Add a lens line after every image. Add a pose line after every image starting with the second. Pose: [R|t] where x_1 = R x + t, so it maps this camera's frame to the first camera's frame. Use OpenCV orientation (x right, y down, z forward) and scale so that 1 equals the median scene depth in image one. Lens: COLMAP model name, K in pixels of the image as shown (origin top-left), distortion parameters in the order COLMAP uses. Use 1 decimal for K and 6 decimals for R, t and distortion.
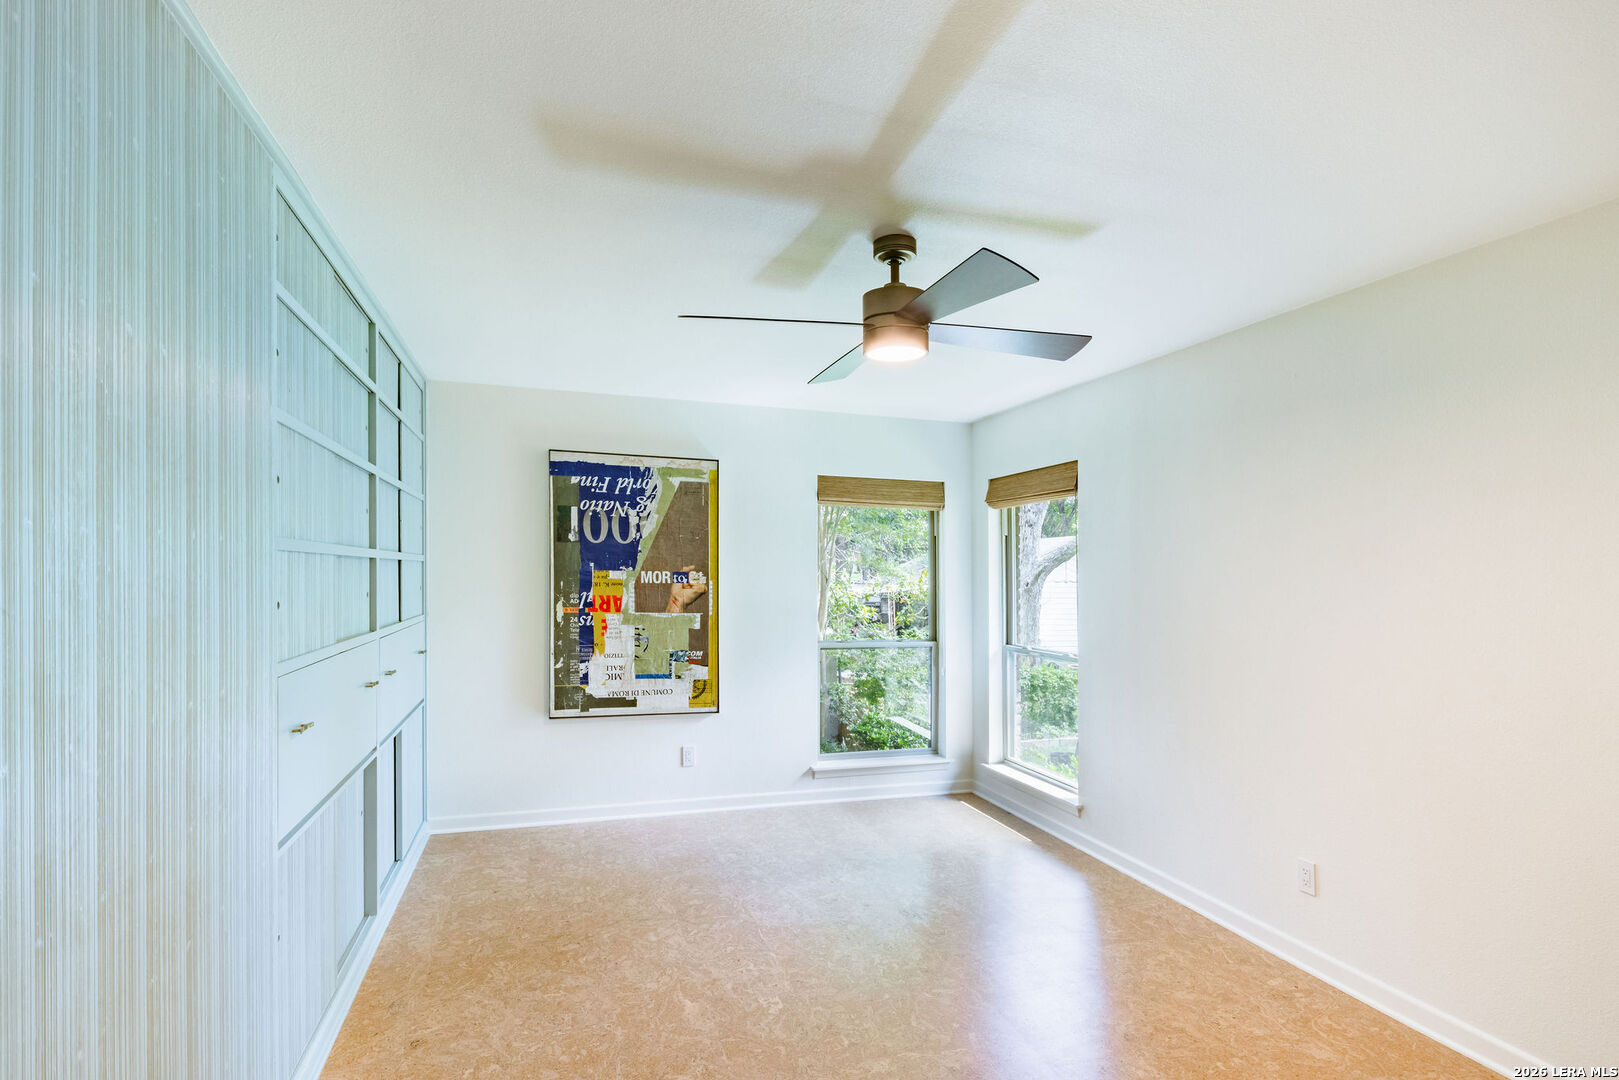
lens RADIAL K [[807.4, 0, 809.3], [0, 807.4, 548.2], [0, 0, 1]] dist [0.002740, 0.000063]
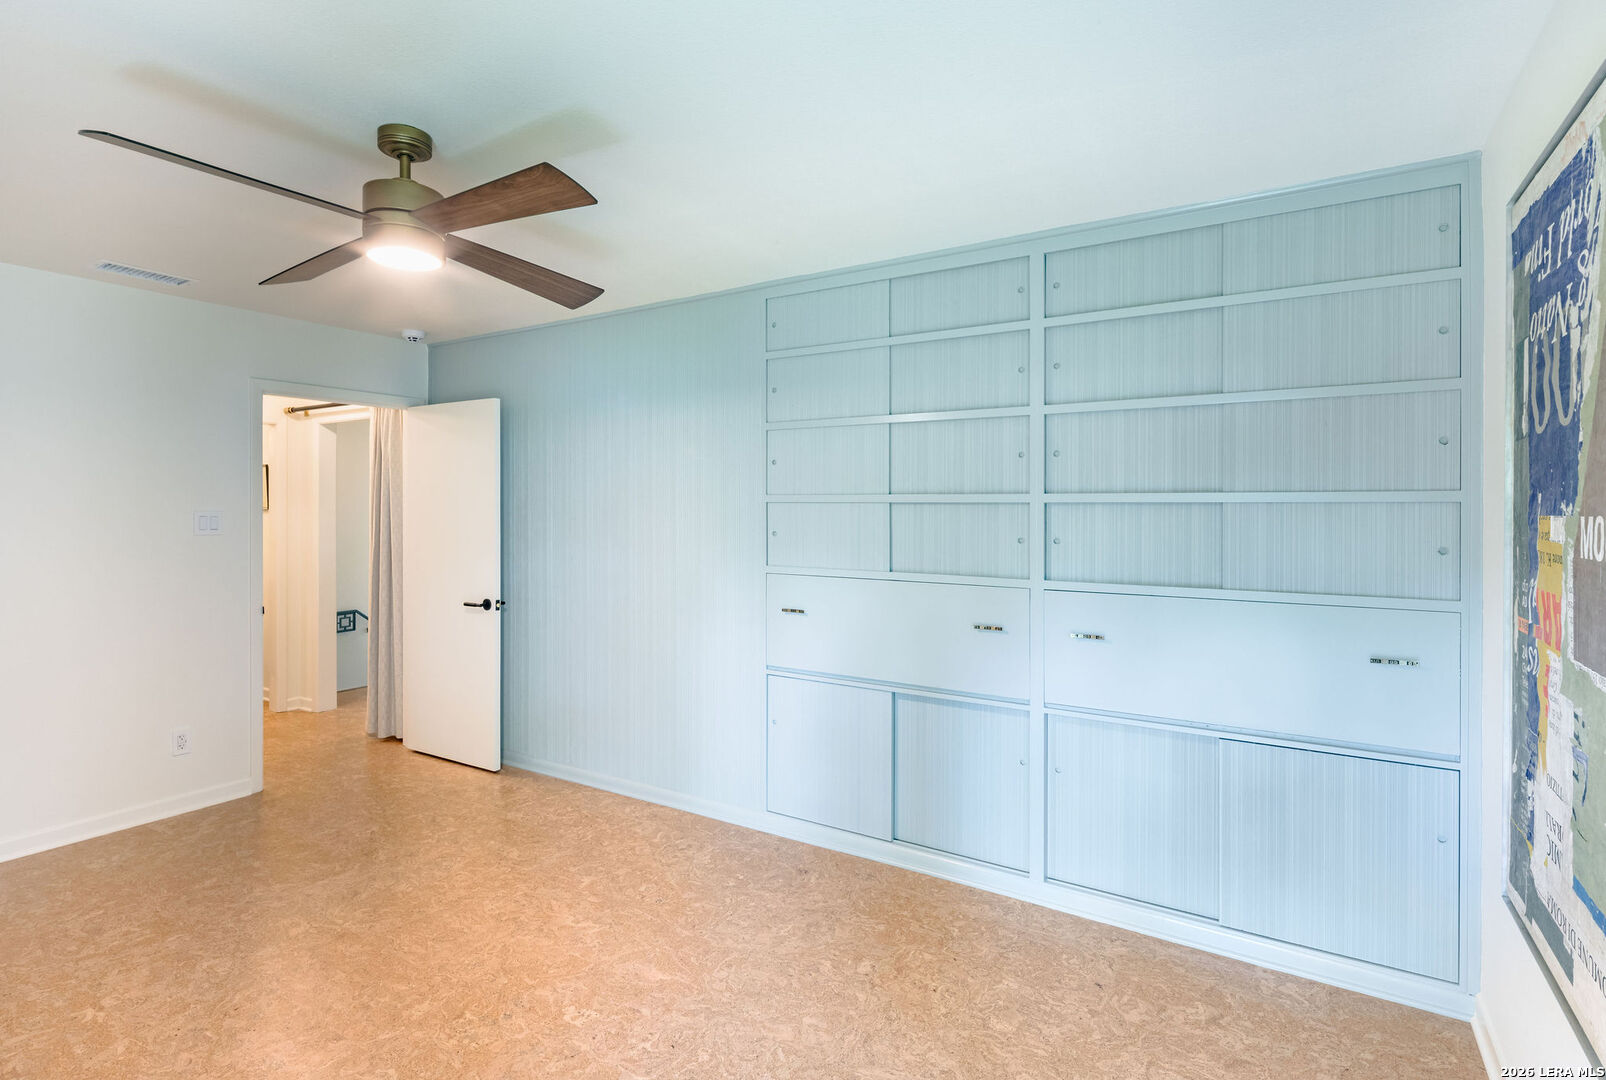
lens RADIAL K [[789.1, 0, 803.4], [0, 789.1, 530.7], [0, 0, 1]] dist [-0.001557, 0.000161]
pose [[-0.763422, 0.001763, -0.645897, 0.306979], [0.004076, 0.999990, -0.002089, 0.054039], [0.645887, -0.004228, -0.763422, 1.777825]]
